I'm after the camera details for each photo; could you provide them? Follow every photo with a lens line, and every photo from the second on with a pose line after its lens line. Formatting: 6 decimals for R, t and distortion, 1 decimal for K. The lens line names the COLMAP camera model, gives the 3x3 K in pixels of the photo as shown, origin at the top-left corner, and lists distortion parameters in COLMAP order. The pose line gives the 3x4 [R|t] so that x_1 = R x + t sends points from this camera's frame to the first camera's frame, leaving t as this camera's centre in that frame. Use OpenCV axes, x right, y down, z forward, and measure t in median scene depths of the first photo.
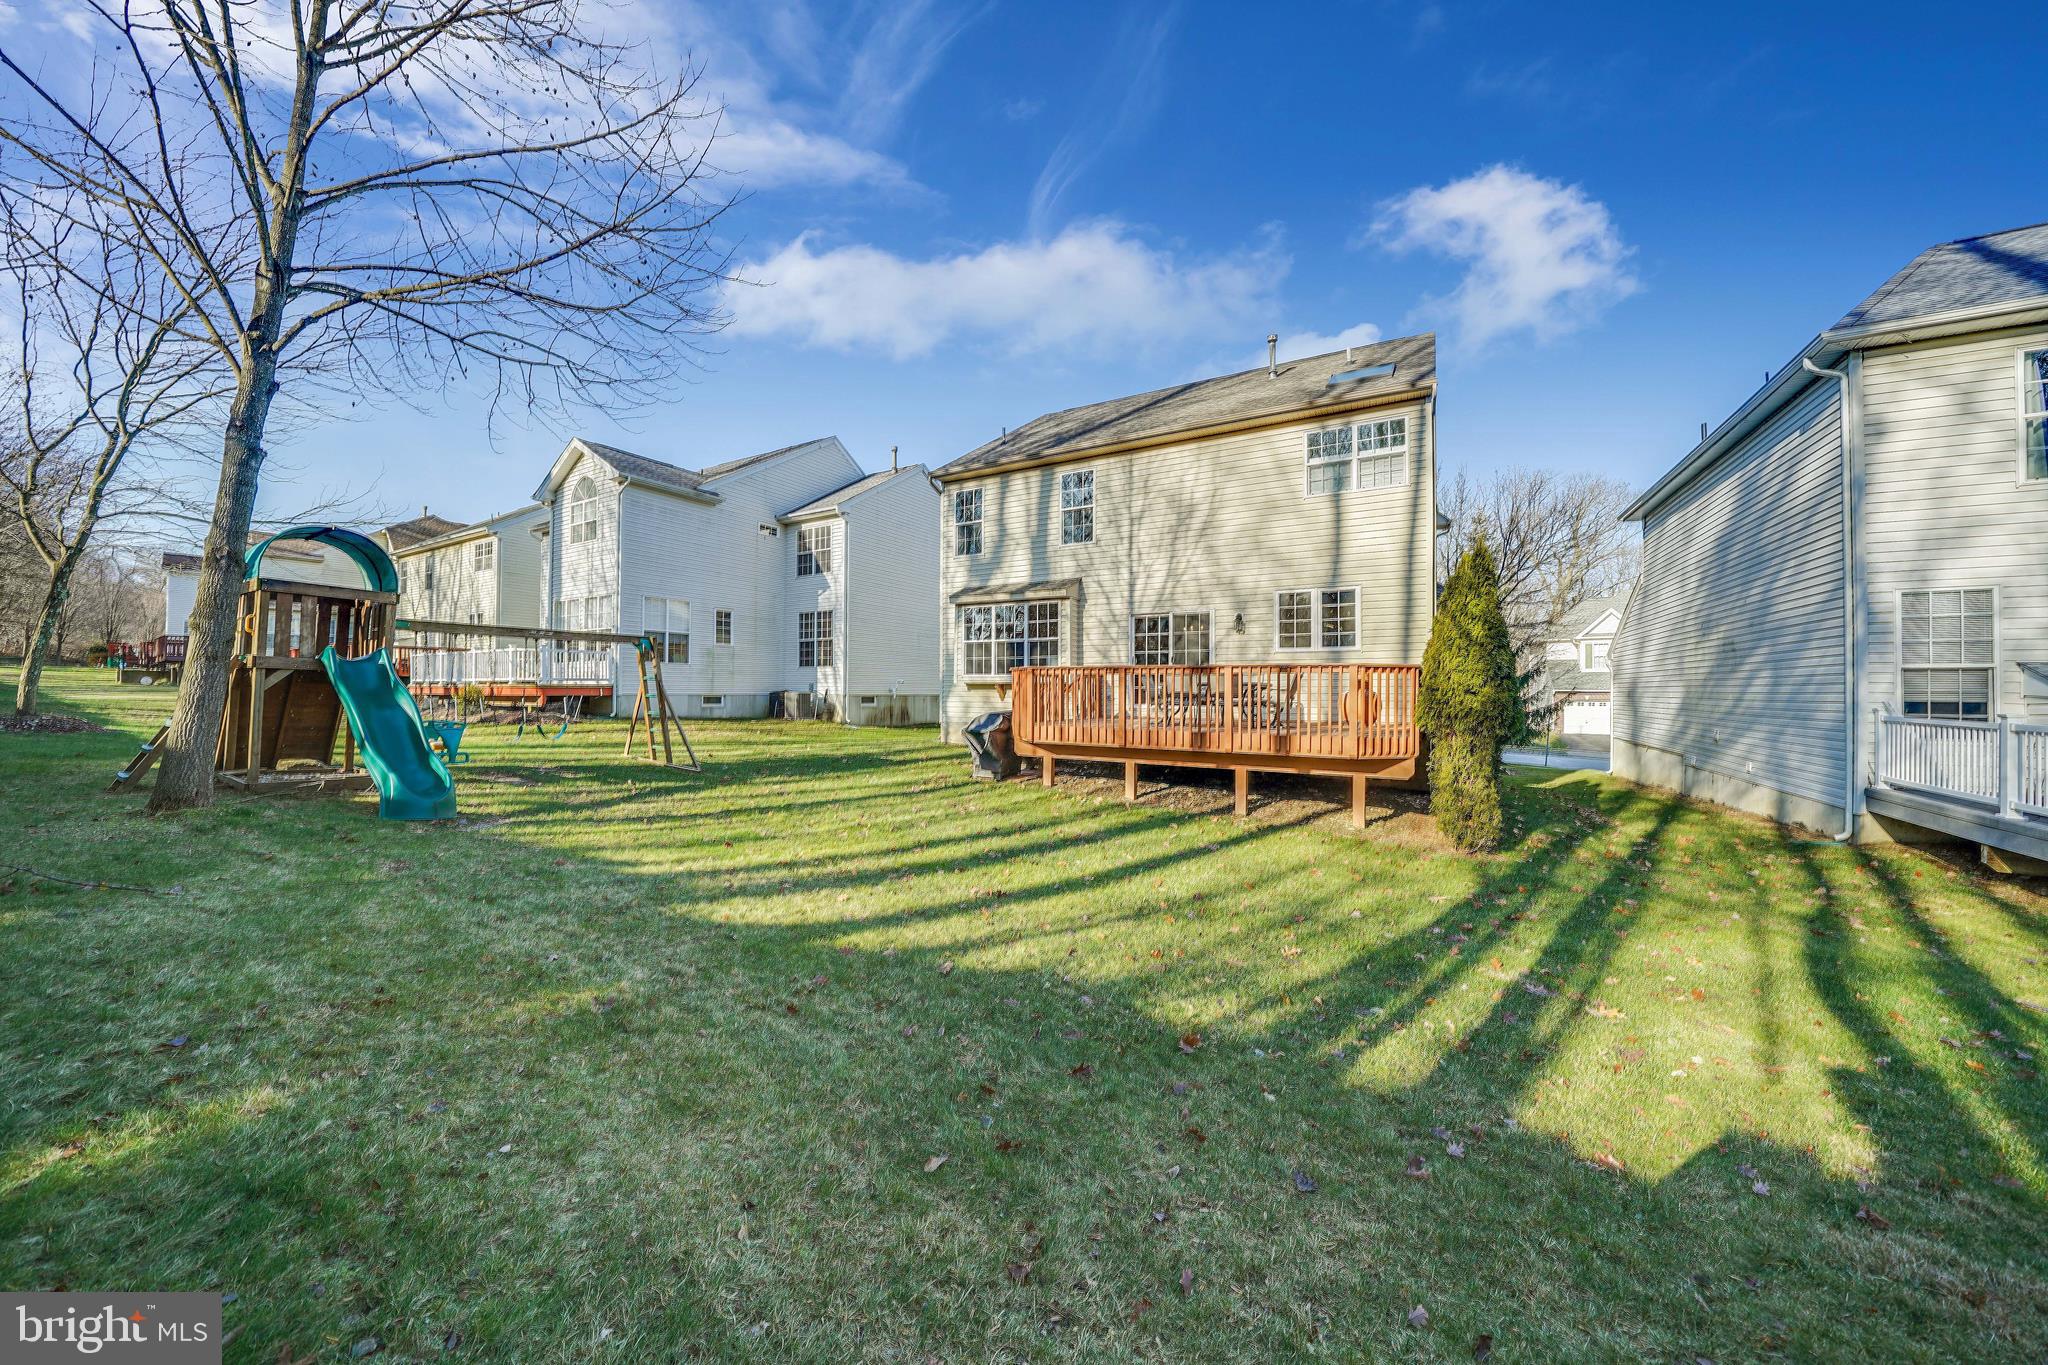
lens RADIAL K [[712.7, 0, 1026.7], [0, 712.7, 676.7], [0, 0, 1]] dist [-0.015177, -0.000119]
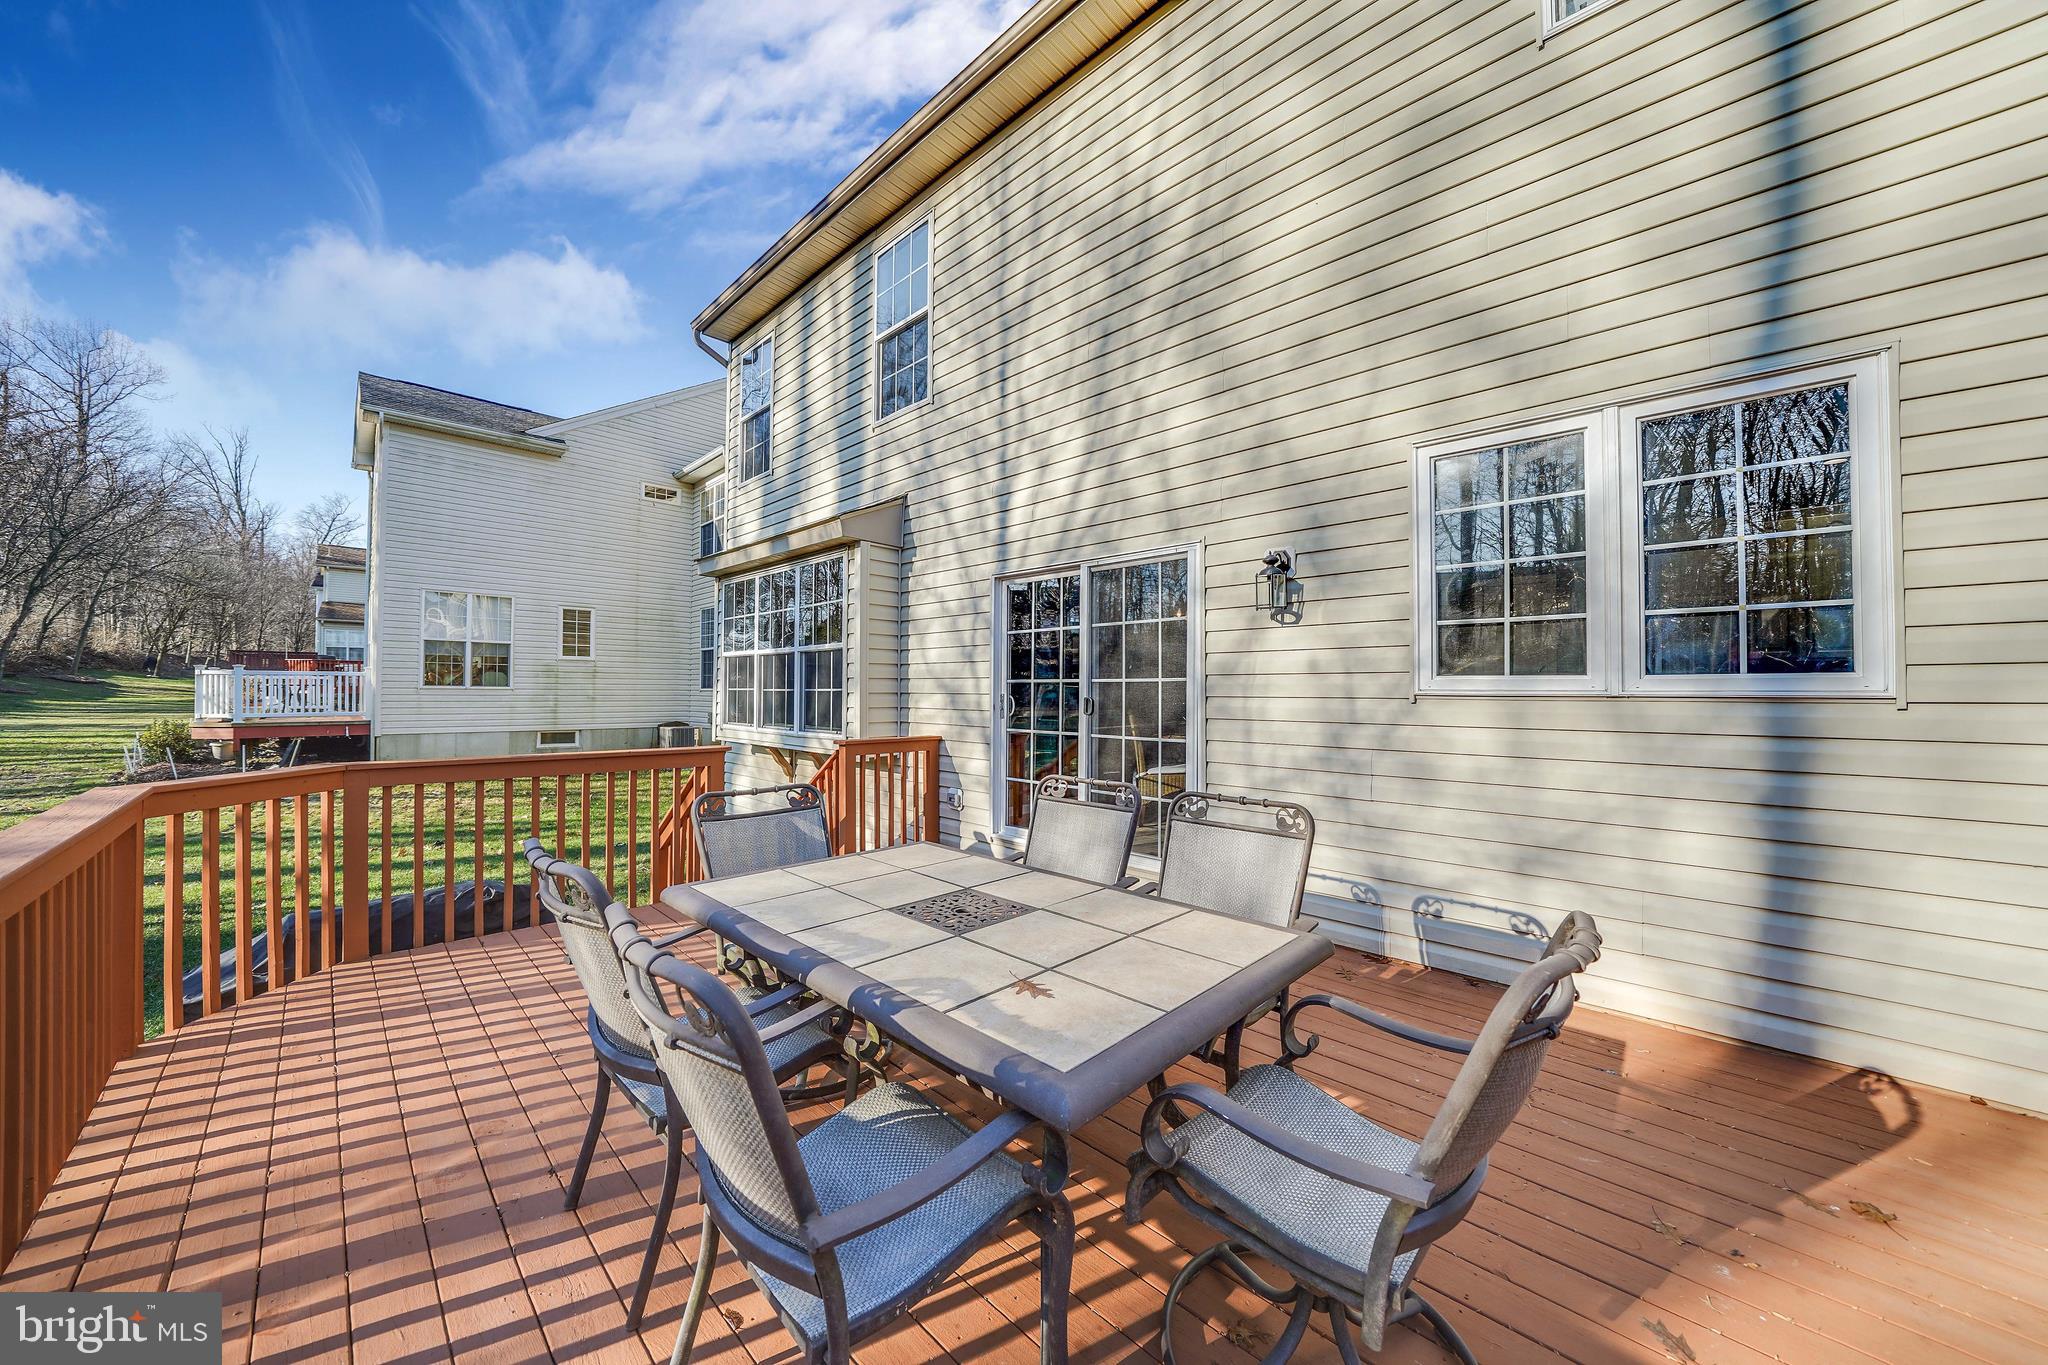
lens RADIAL K [[712.7, 0, 1019.4], [0, 712.7, 684.3], [0, 0, 1]] dist [-0.015177, -0.000119]
pose [[0.974510, -0.003037, -0.224323, 0.222876], [0.005291, 0.999941, 0.009448, -0.034186], [0.224281, -0.010394, 0.974469, 0.612955]]
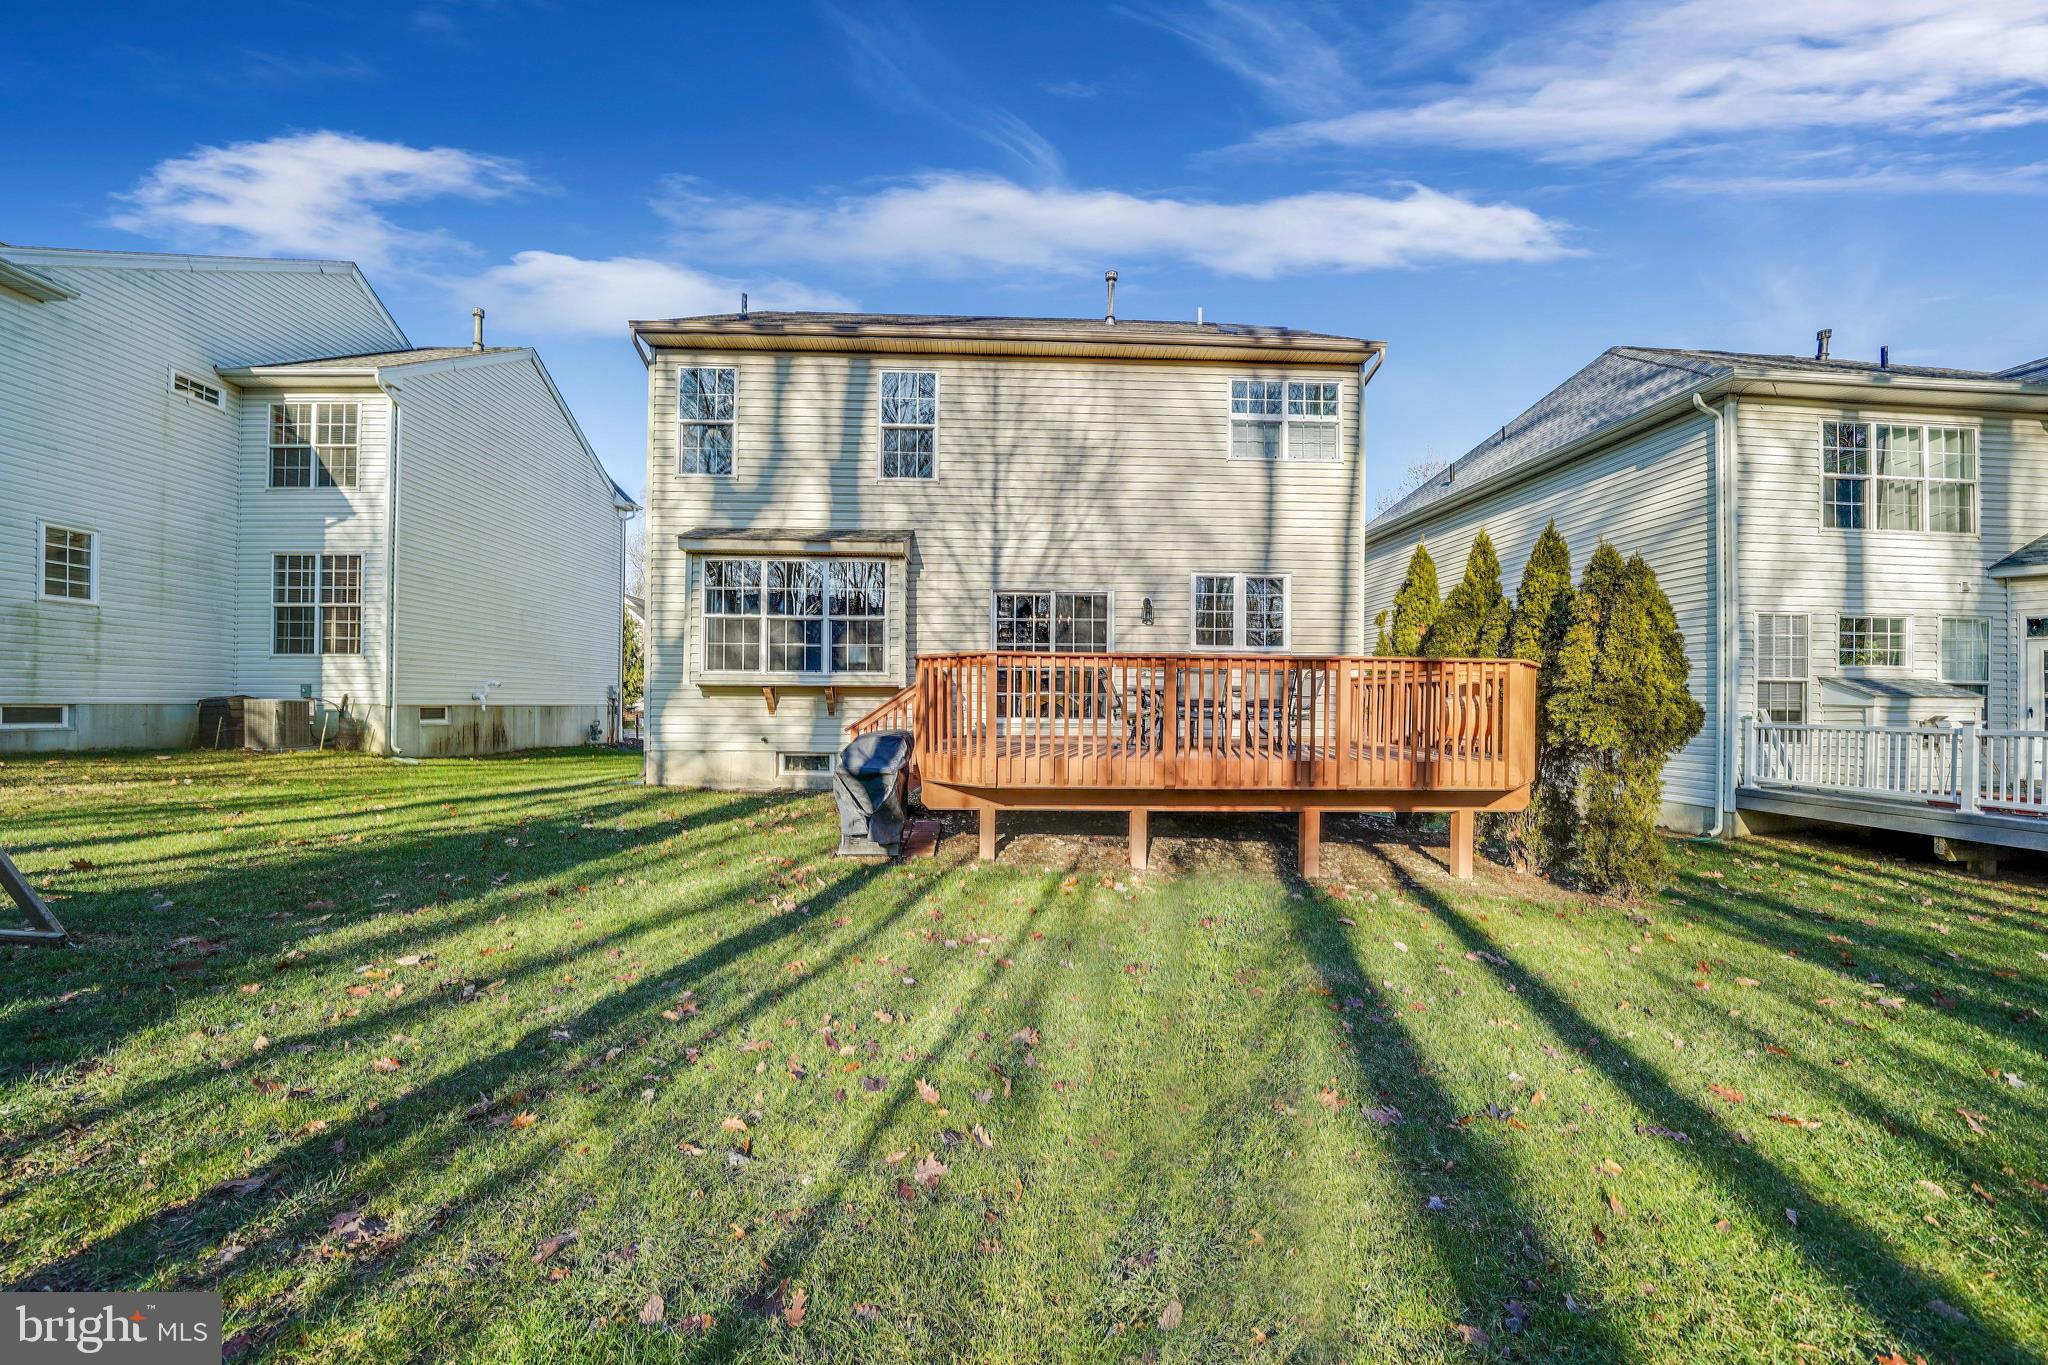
lens RADIAL K [[712.7, 0, 1030.3], [0, 712.7, 697.9], [0, 0, 1]] dist [-0.015177, -0.000119]
pose [[0.839707, 0.007497, 0.542988, -0.194467], [-0.014131, 0.999868, 0.008047, 0.012294], [-0.542856, -0.014430, 0.839702, 0.367426]]
